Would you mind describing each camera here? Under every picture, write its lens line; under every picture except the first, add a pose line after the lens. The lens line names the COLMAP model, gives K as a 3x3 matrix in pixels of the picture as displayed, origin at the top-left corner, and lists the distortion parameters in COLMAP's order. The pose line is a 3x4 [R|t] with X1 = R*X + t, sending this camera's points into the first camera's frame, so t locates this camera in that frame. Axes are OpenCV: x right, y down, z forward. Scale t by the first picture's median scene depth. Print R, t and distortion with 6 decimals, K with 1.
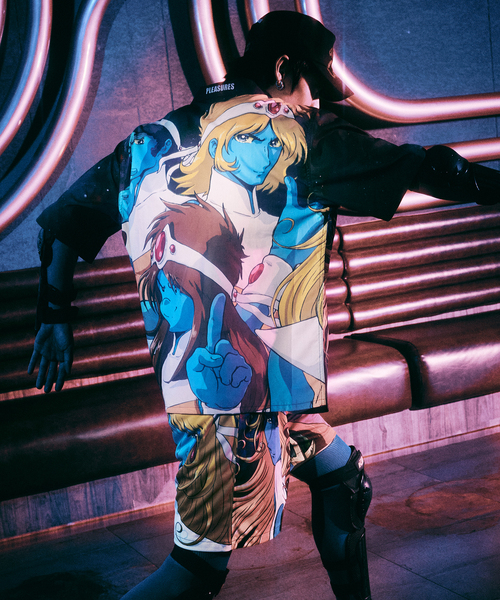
lens RADIAL K [[1371.8, 0, 239.7], [0, 1371.8, 360.1], [0, 0, 1]] dist [0.008076, 0.000000]
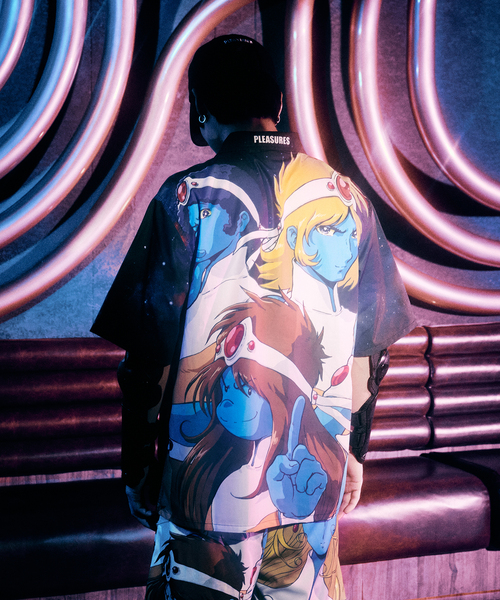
lens RADIAL K [[1954.4, 0, 250.7], [0, 1954.4, 298.8], [0, 0, 1]] dist [0.064282, 0.000000]
pose [[0.992959, 0.114528, -0.030275, -0.003973], [-0.116252, 0.991209, -0.063170, -0.025115], [0.022774, 0.066245, 0.997543, -0.242131]]
